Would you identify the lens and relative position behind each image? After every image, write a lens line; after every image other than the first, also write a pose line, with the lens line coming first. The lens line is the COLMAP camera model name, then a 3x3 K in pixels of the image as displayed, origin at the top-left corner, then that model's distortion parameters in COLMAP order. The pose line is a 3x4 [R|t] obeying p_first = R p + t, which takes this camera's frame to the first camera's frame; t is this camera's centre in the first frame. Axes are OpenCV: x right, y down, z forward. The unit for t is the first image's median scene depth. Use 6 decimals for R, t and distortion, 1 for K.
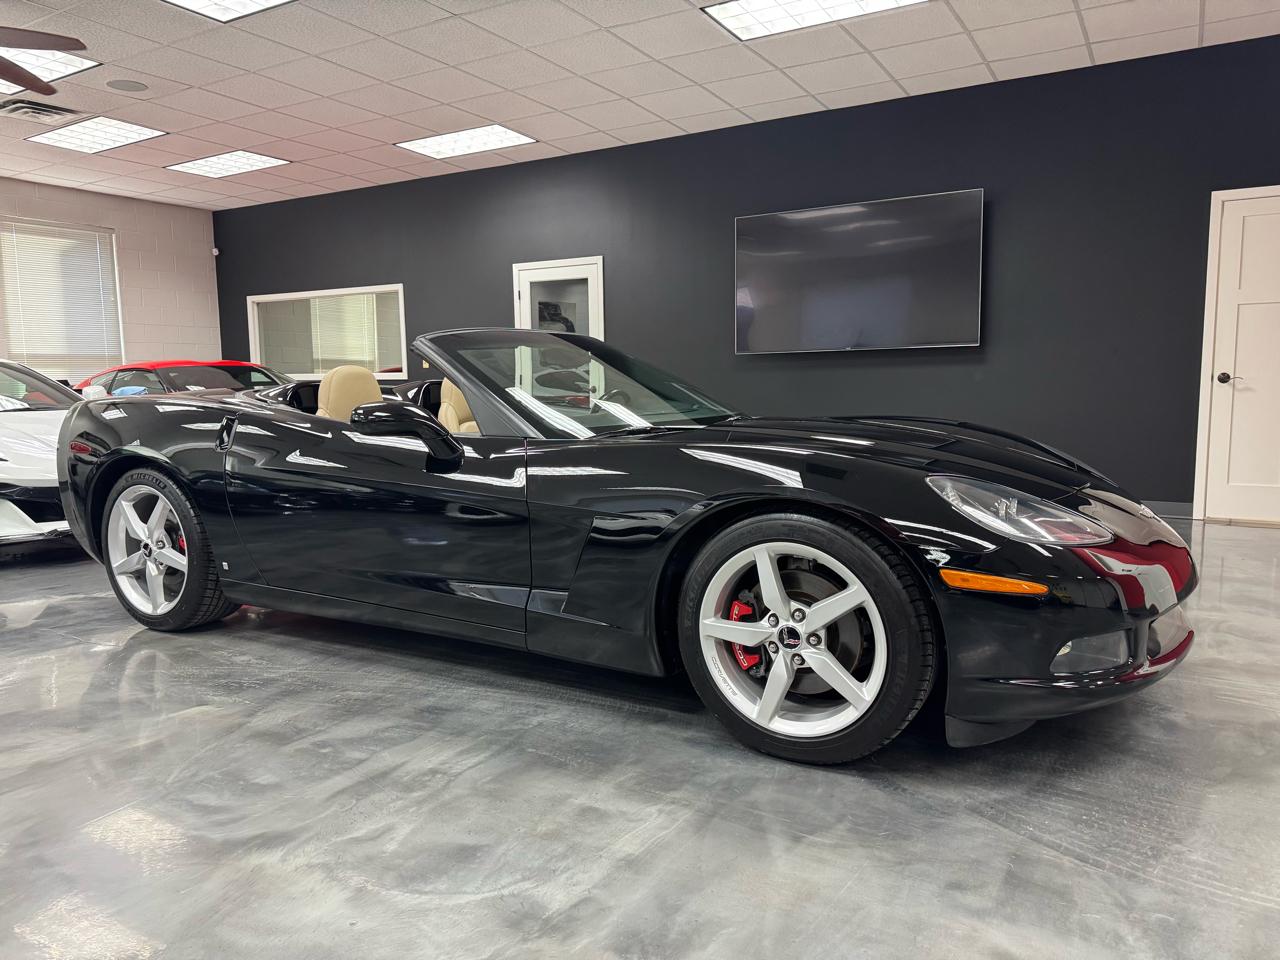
lens RADIAL K [[917.5, 0, 636.5], [0, 917.5, 486.3], [0, 0, 1]] dist [0.029917, -0.033565]
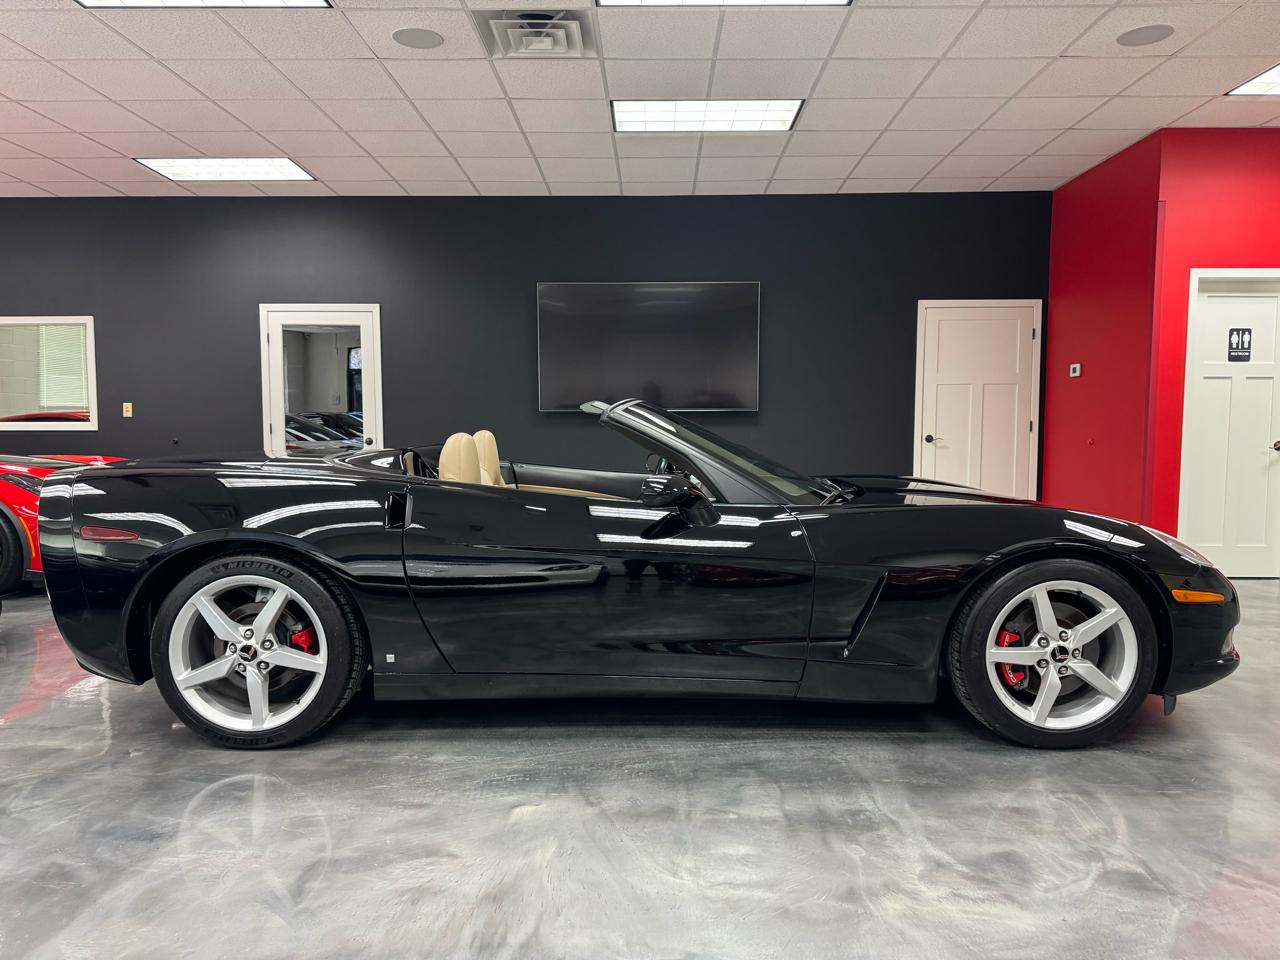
lens RADIAL K [[917.5, 0, 644.9], [0, 917.5, 484.8], [0, 0, 1]] dist [0.029917, -0.033565]
pose [[0.866726, -0.022665, 0.498270, -0.821049], [0.046675, 0.998269, -0.035780, -0.046922], [-0.496597, 0.054268, 0.866283, 0.115279]]
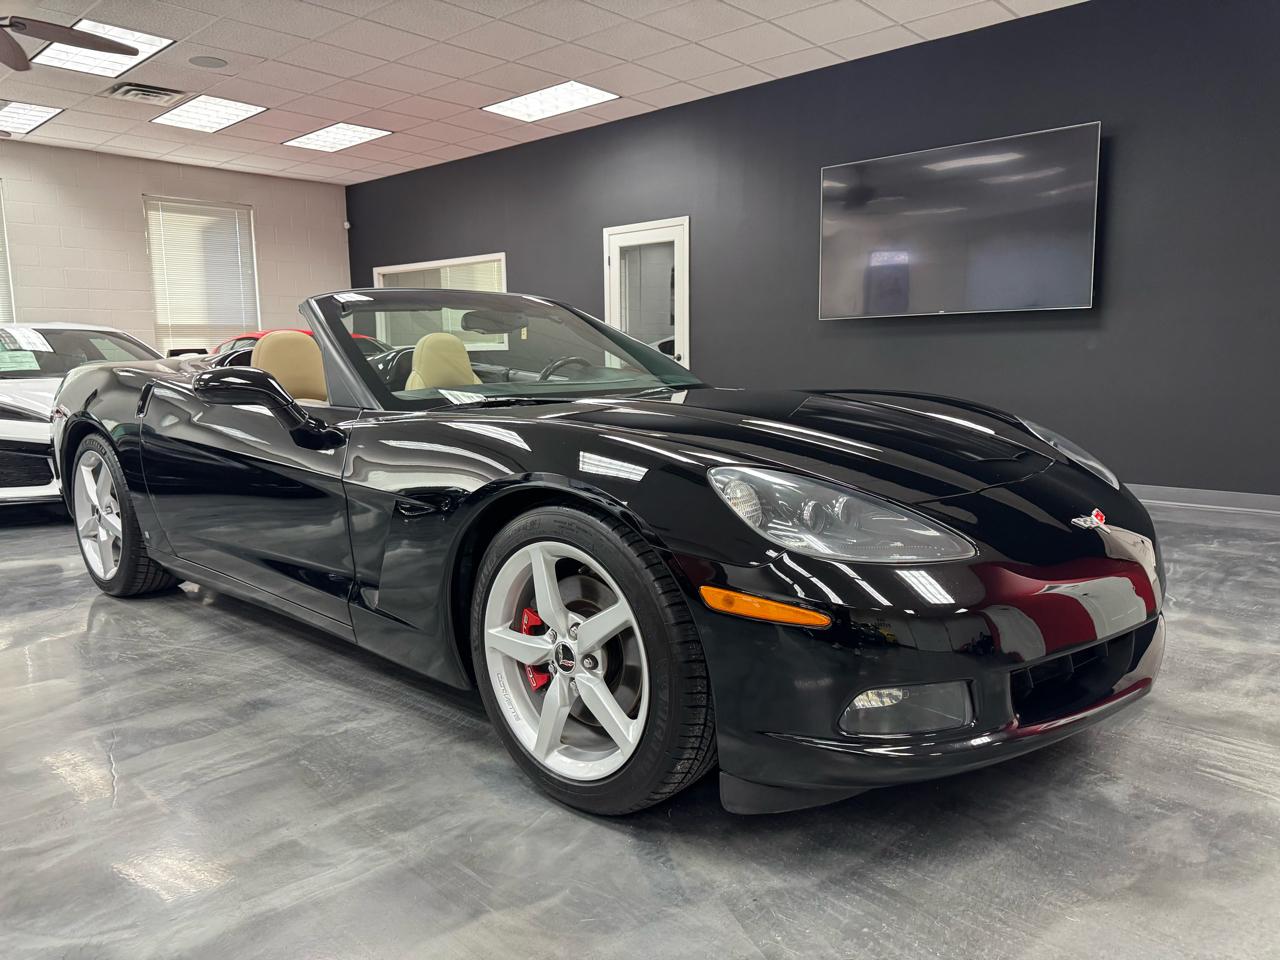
lens RADIAL K [[917.5, 0, 635.5], [0, 917.5, 482.2], [0, 0, 1]] dist [0.029917, -0.033565]
pose [[0.978699, 0.030498, -0.203023, 0.321190], [-0.025129, 0.999264, 0.028974, -0.014042], [0.203757, -0.023255, 0.978745, 0.175184]]
